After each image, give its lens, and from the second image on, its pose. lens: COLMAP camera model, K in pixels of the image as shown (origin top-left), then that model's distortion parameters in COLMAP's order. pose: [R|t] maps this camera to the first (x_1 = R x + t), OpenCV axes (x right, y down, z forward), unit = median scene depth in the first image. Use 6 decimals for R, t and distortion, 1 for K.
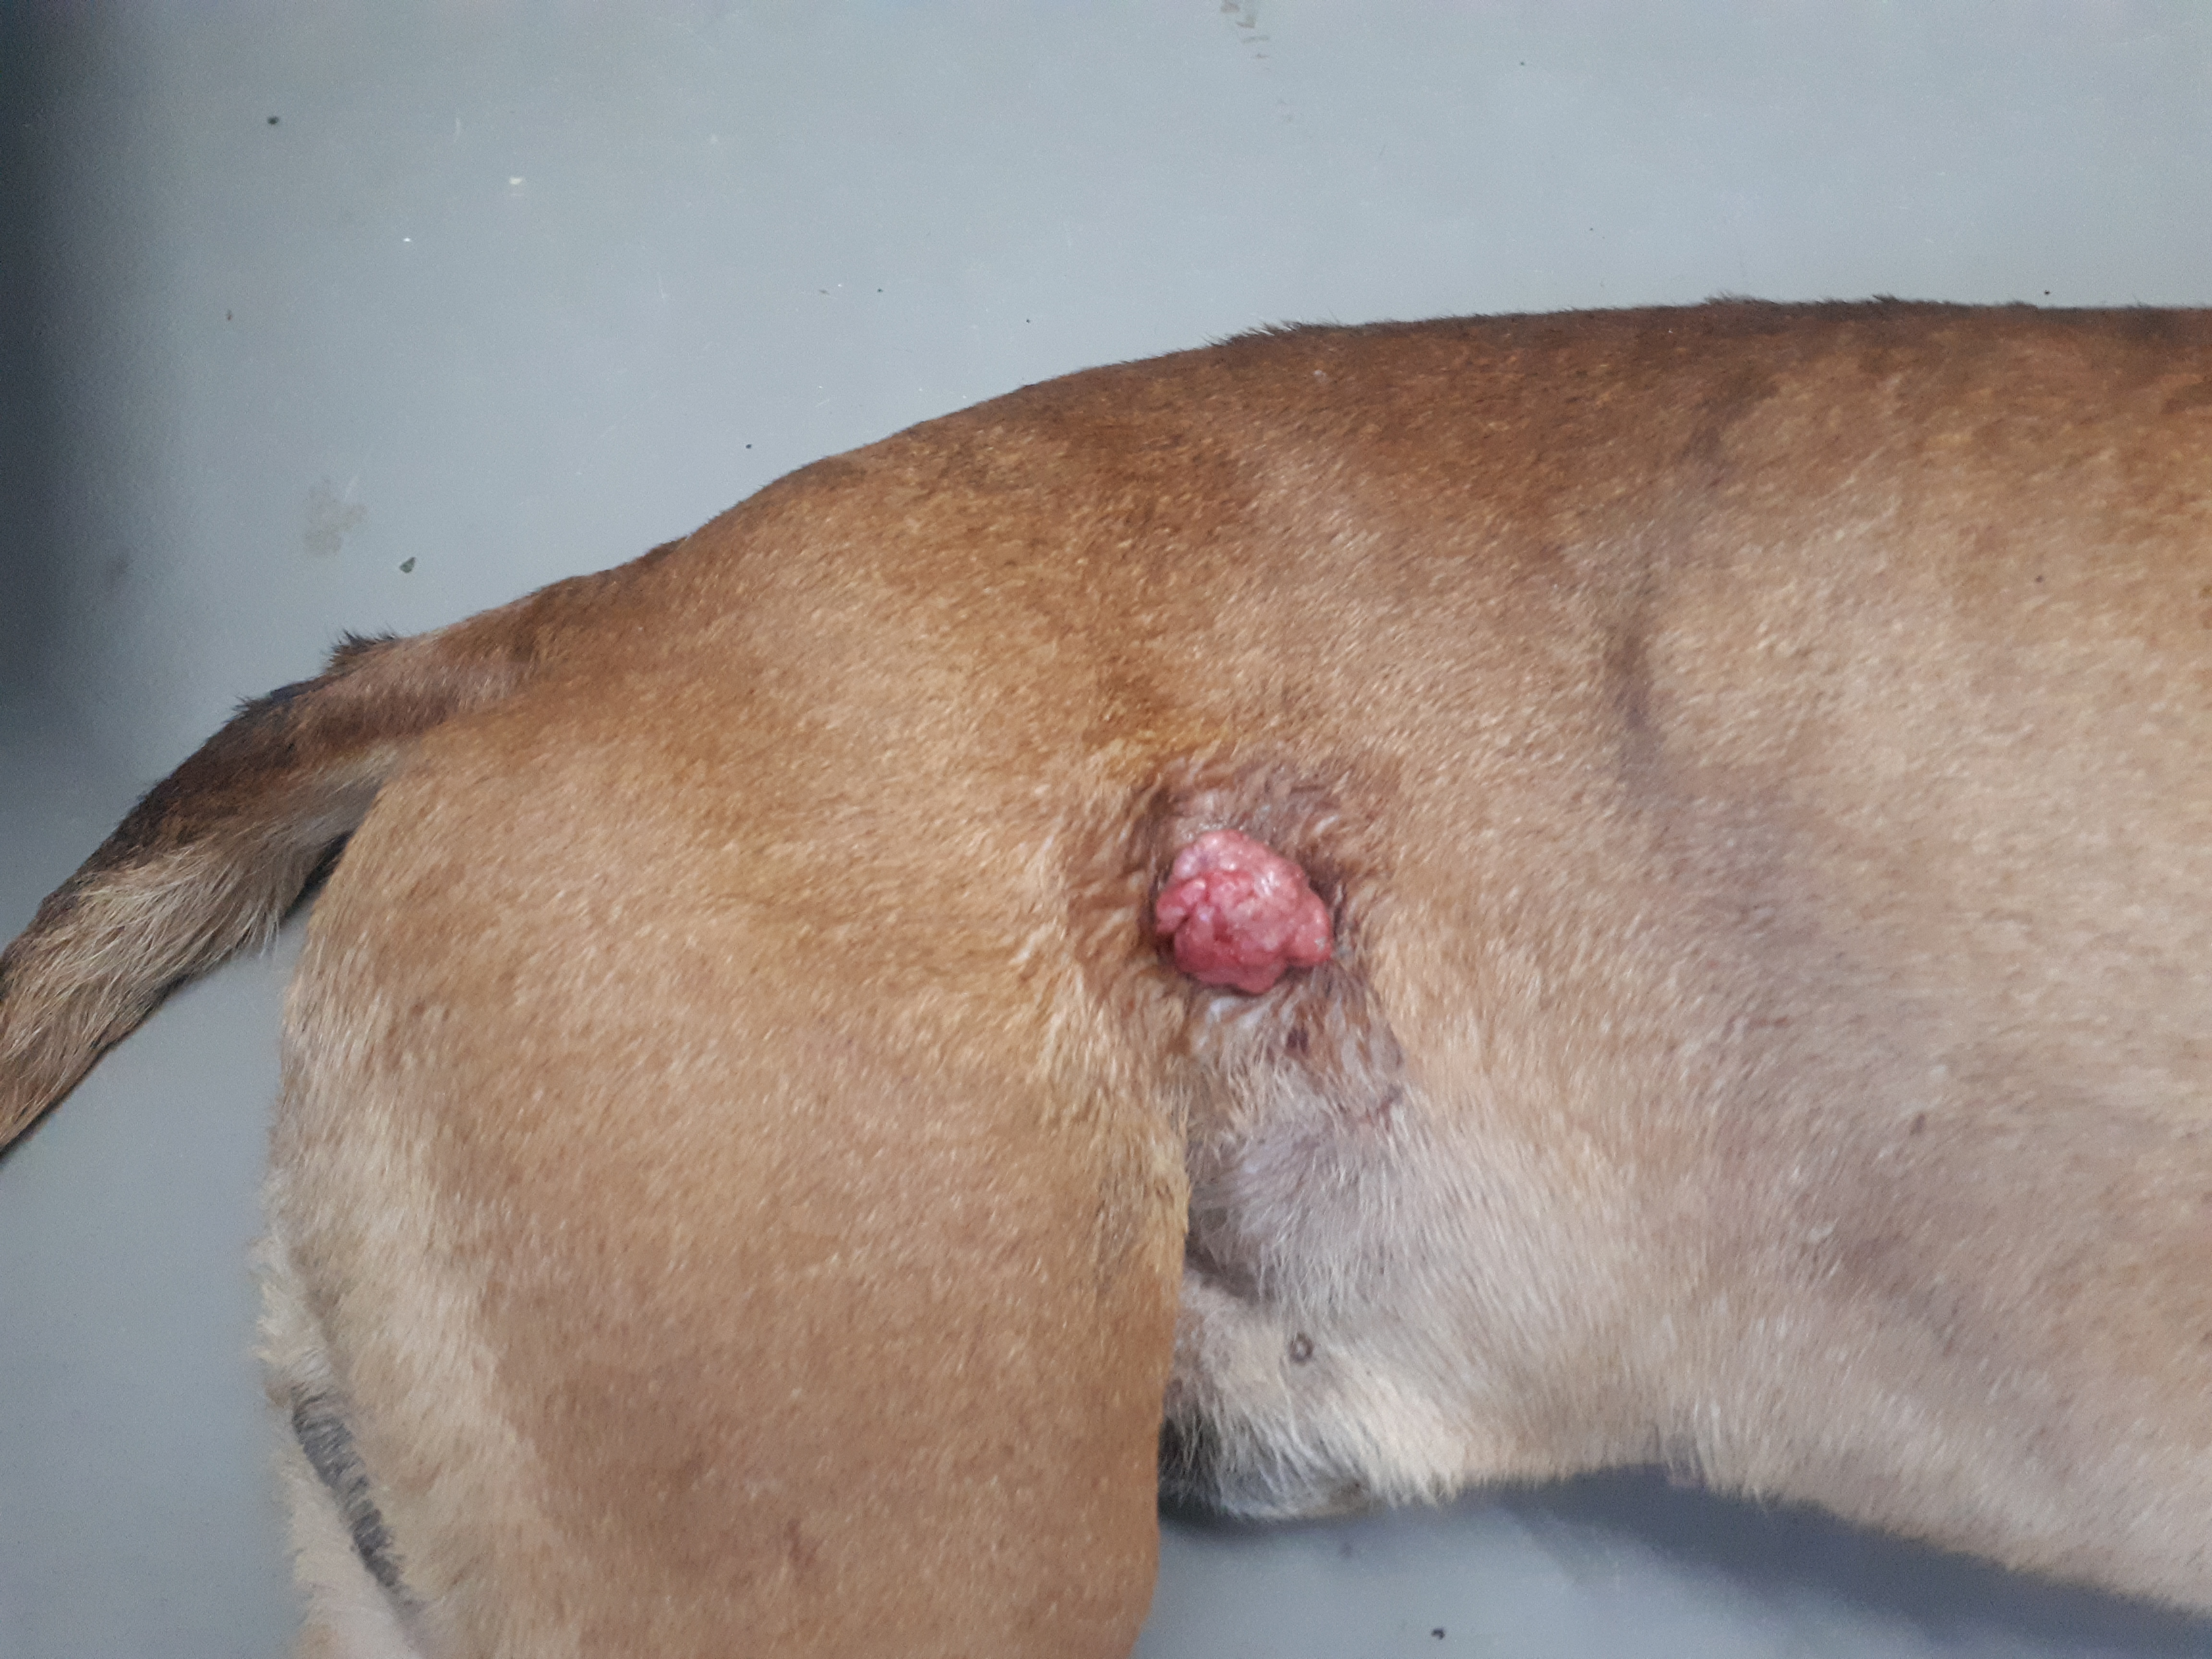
lens RADIAL K [[1712.1, 0, 1107.8], [0, 1712.1, 785.8], [0, 0, 1]] dist [0.095967, -0.155515]
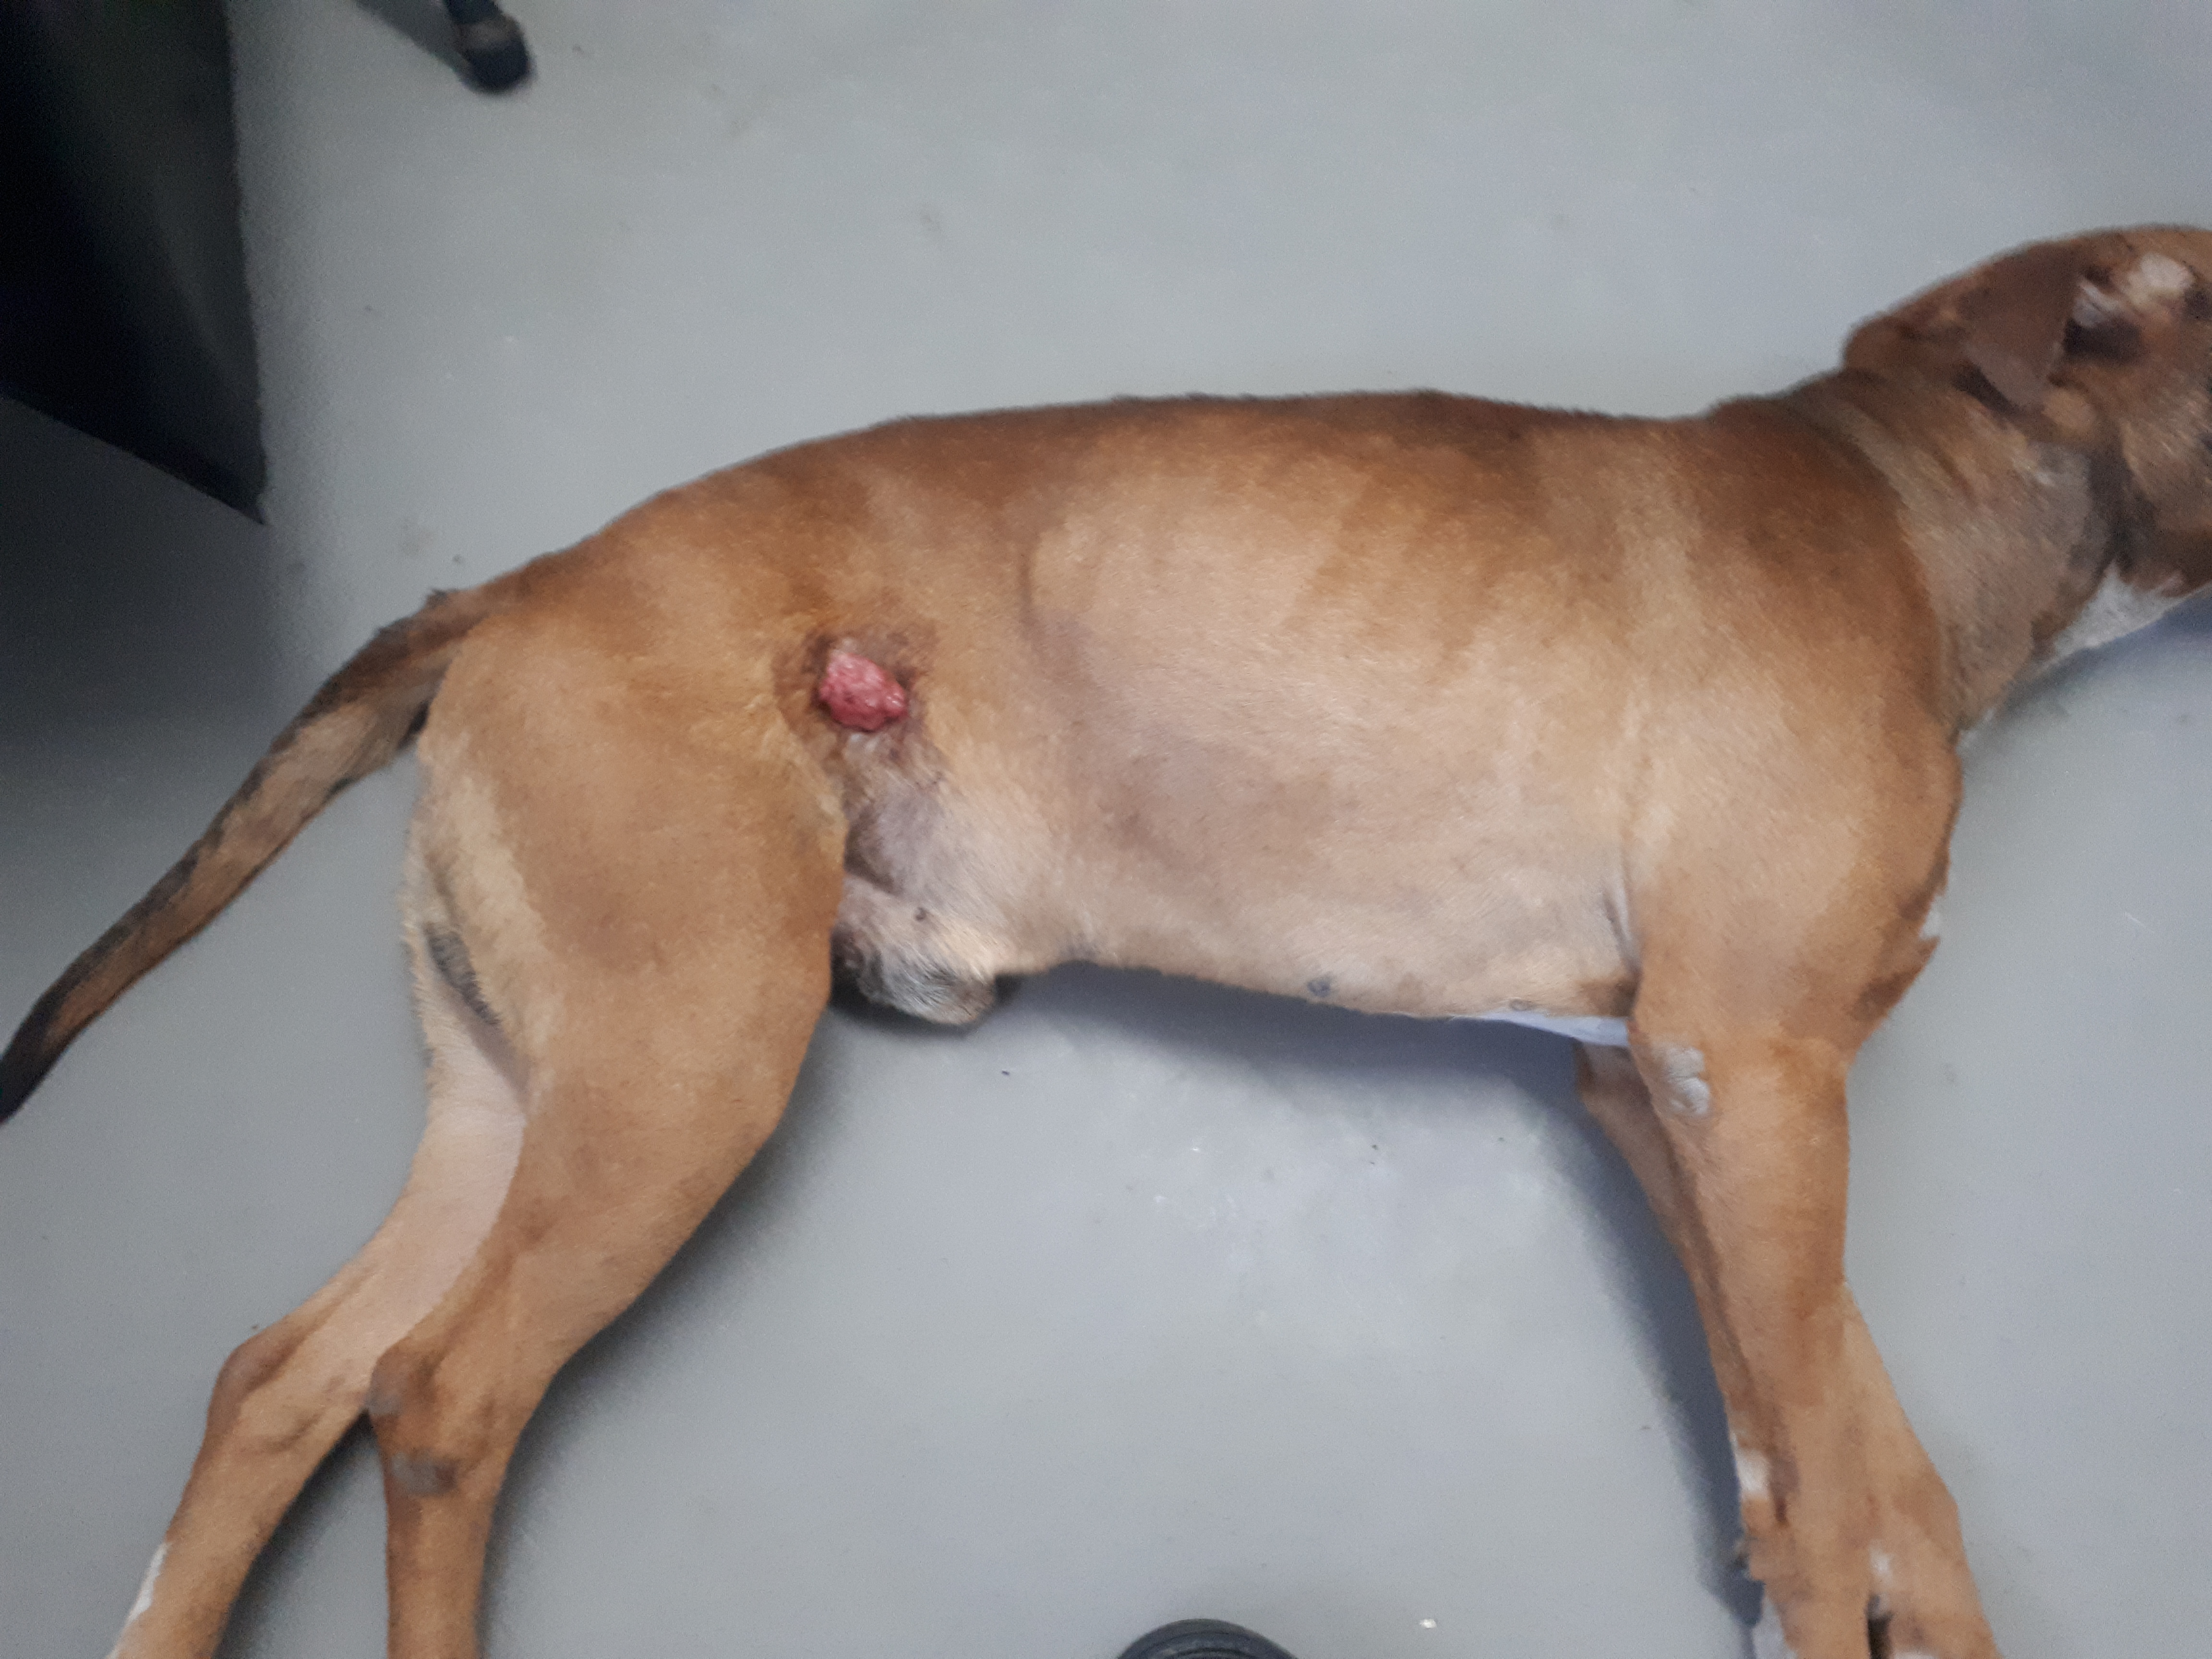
lens RADIAL K [[1778.8, 0, 1107.1], [0, 1778.8, 792.1], [0, 0, 1]] dist [0.168432, -0.191523]
pose [[0.999063, -0.035489, -0.024772, 0.443917], [0.035200, 0.999308, -0.012009, 0.240572], [0.025182, 0.011126, 0.999621, -1.261818]]
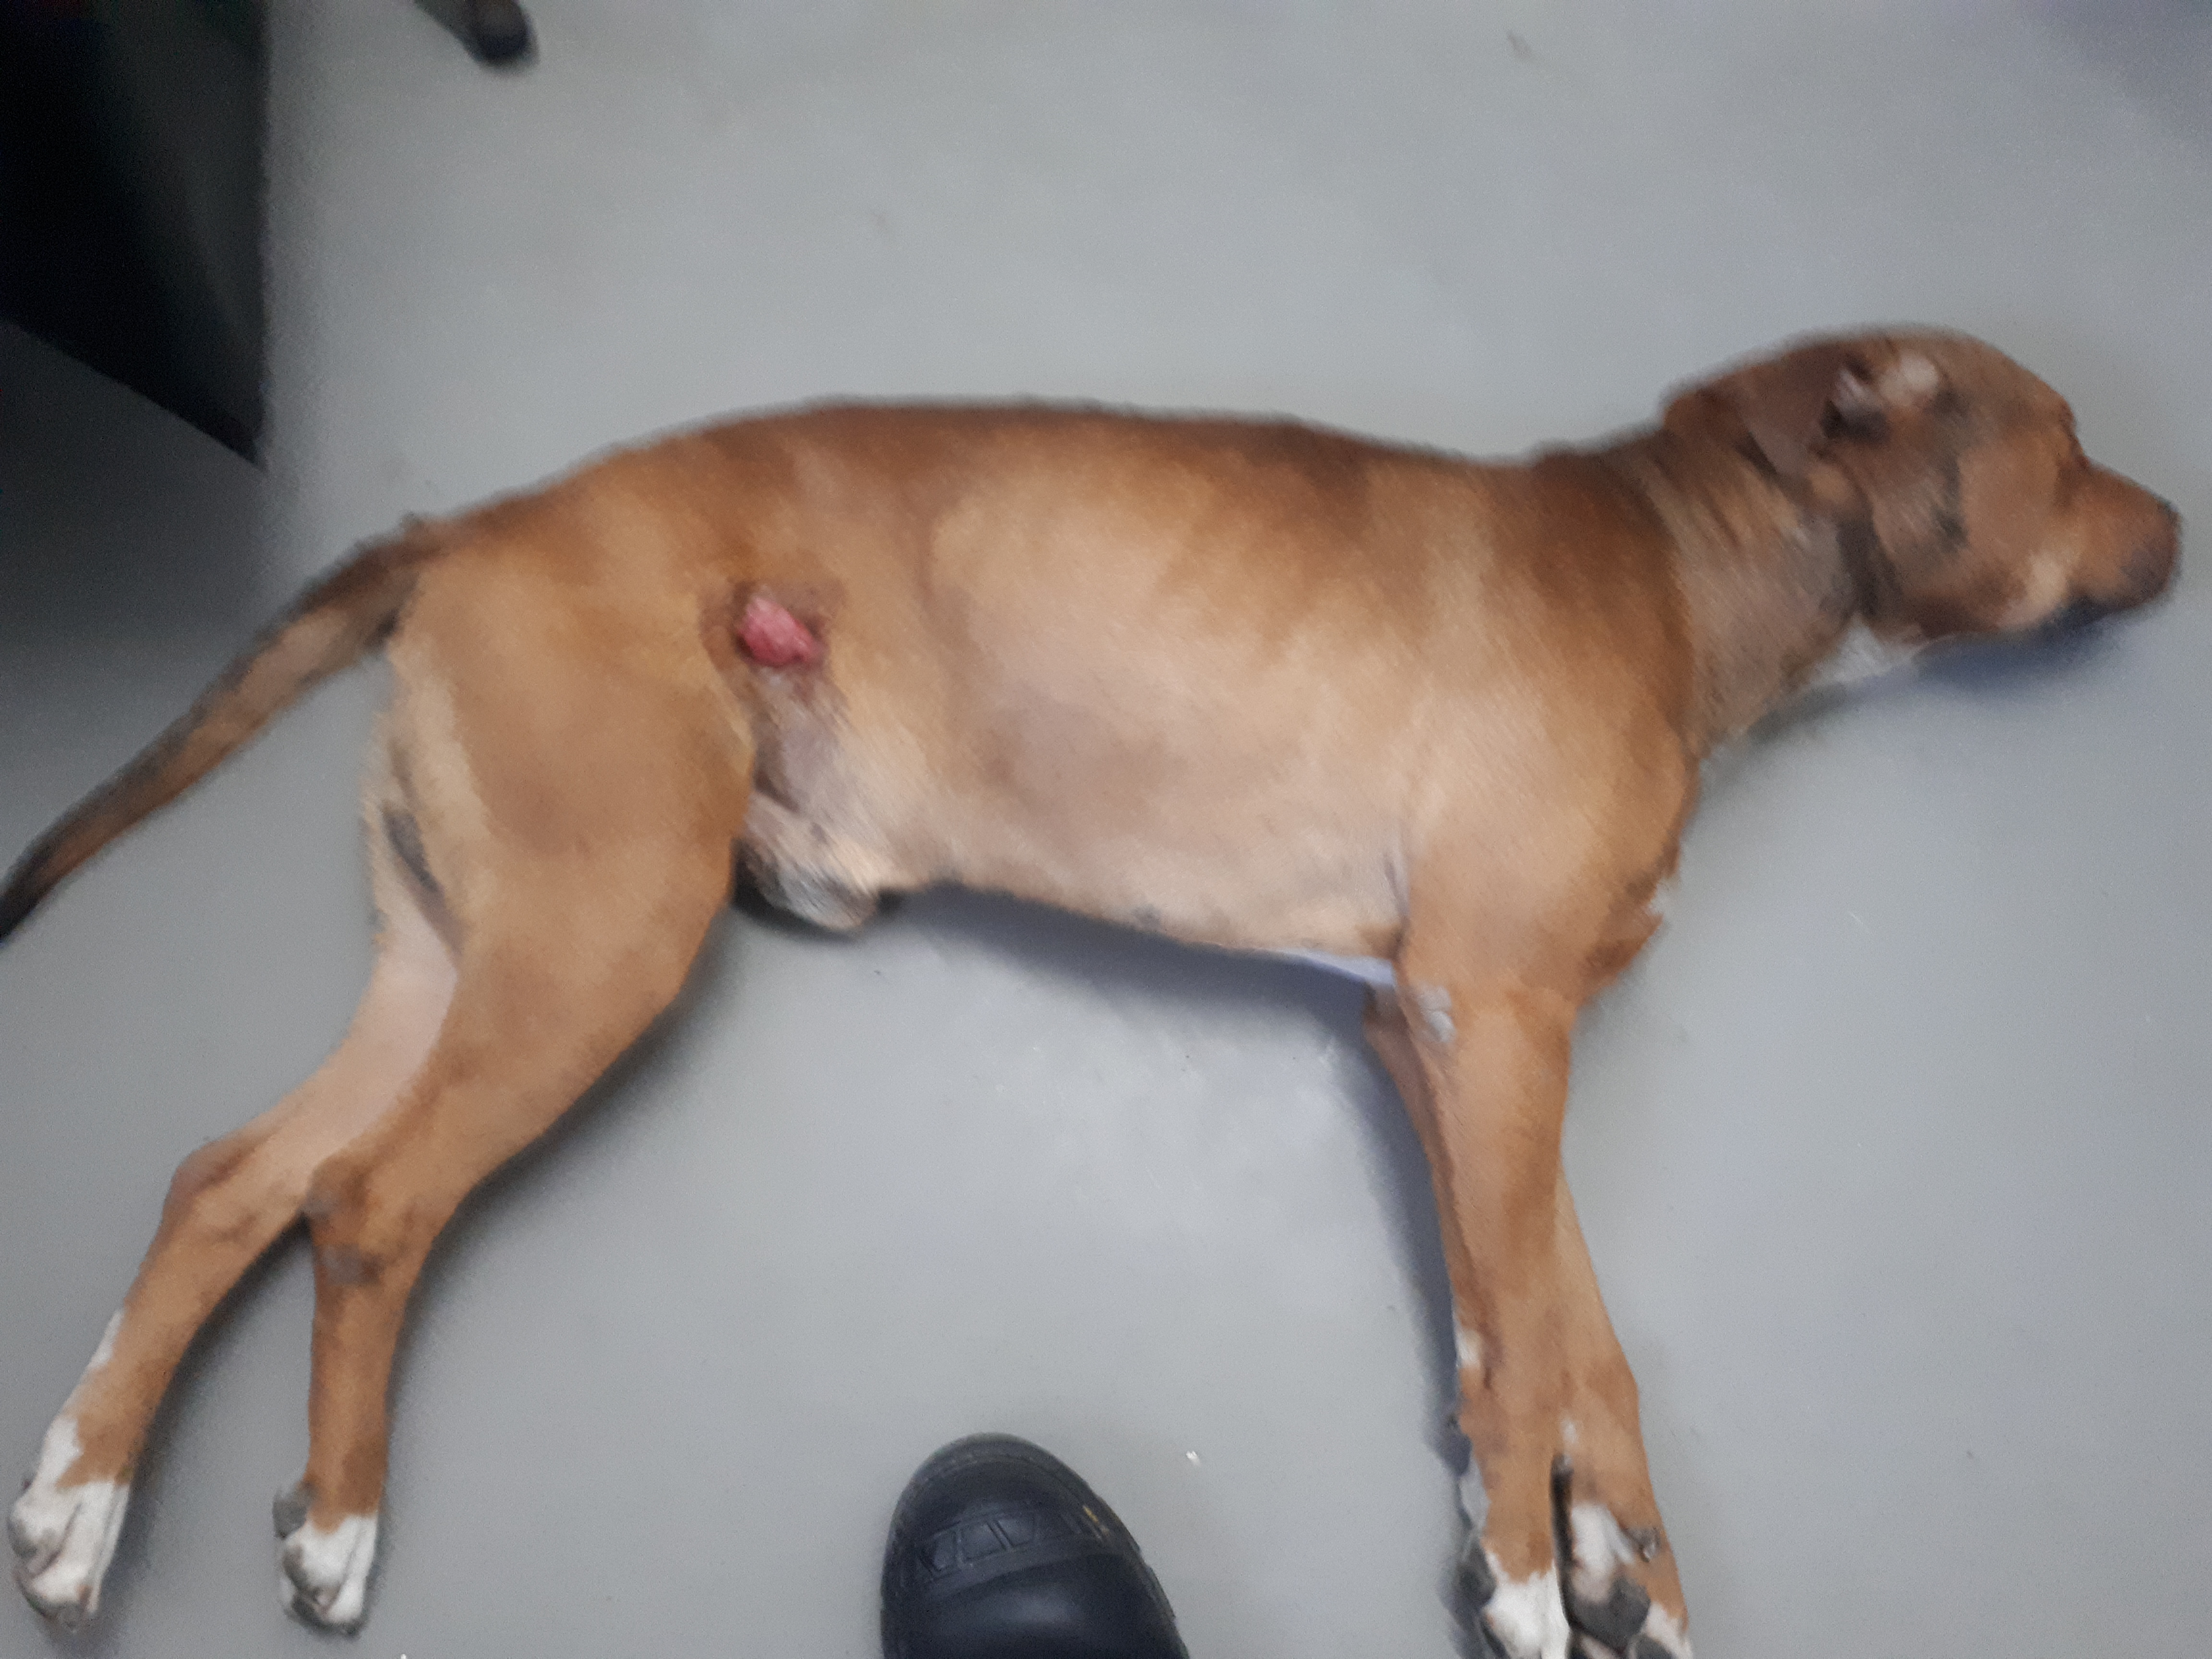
lens RADIAL K [[1778.8, 0, 1107.1], [0, 1778.8, 792.1], [0, 0, 1]] dist [0.168432, -0.191523]
pose [[0.998953, 0.045720, -0.001356, 0.583293], [-0.045705, 0.998908, 0.009669, 0.257979], [0.001797, -0.009597, 0.999952, -1.652894]]
